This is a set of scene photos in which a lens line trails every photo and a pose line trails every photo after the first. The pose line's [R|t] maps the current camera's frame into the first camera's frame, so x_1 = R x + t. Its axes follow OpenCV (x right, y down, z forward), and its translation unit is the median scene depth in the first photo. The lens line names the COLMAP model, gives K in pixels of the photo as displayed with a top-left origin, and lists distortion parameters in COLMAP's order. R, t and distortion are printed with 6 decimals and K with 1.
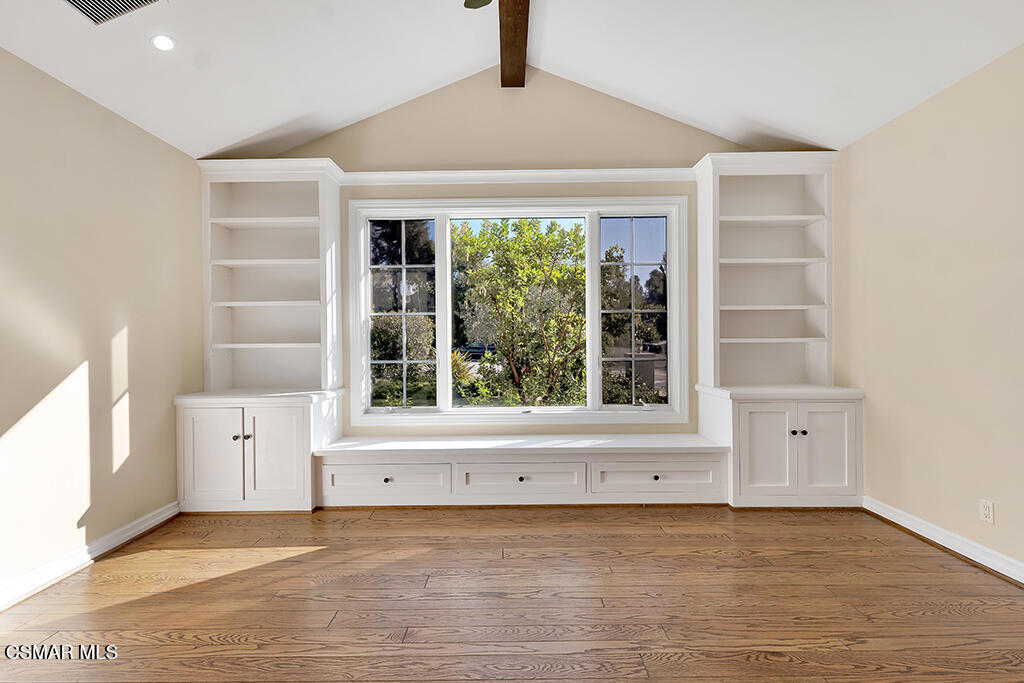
lens RADIAL K [[446.4, 0, 512.0], [0, 446.4, 341.5], [0, 0, 1]] dist [0.002078, -0.000288]
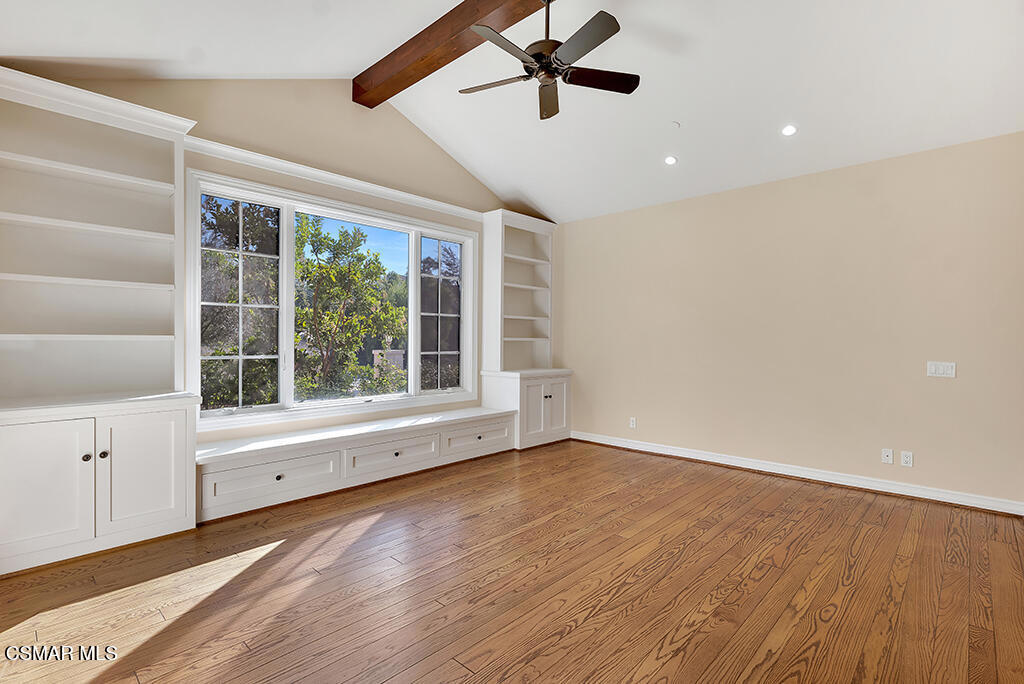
lens RADIAL K [[463.2, 0, 512.0], [0, 463.2, 342.0], [0, 0, 1]] dist [0.000823, -0.000469]
pose [[0.694905, 0.009235, 0.719042, -0.647197], [-0.012599, 0.999920, -0.000667, 0.008500], [-0.718991, -0.008596, 0.694966, -0.066791]]
